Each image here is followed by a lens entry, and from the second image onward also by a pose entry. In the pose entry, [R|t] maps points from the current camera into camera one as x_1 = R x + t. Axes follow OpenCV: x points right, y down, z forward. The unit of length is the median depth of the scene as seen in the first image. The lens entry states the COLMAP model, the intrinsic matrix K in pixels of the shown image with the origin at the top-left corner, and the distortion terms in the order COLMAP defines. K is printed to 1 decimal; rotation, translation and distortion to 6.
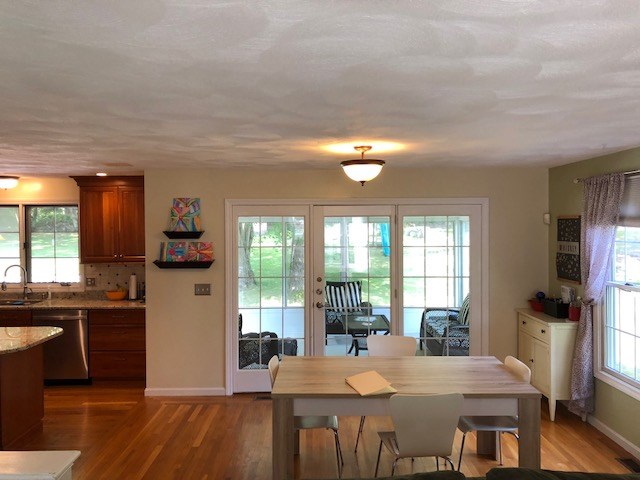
lens RADIAL K [[529.9, 0, 320.0], [0, 529.9, 240.0], [0, 0, 1]] dist [0.037448, -0.001366]
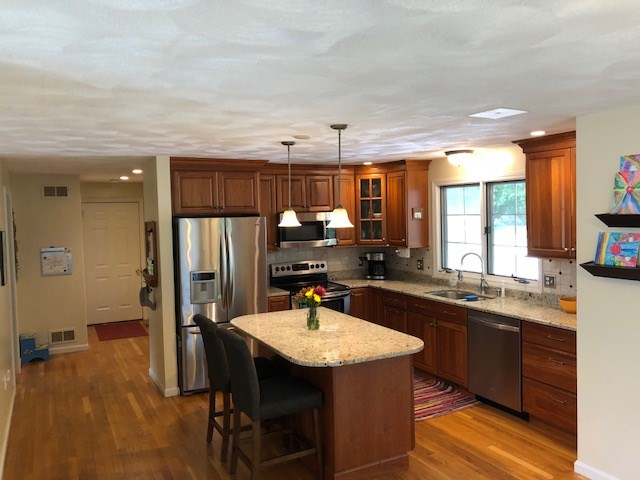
lens RADIAL K [[529.9, 0, 320.0], [0, 529.9, 240.0], [0, 0, 1]] dist [0.037448, -0.001366]
pose [[0.453378, 0.041002, -0.890375, 0.088660], [-0.002805, 0.999002, 0.044576, -0.011954], [0.891314, -0.017712, 0.453041, 0.401862]]
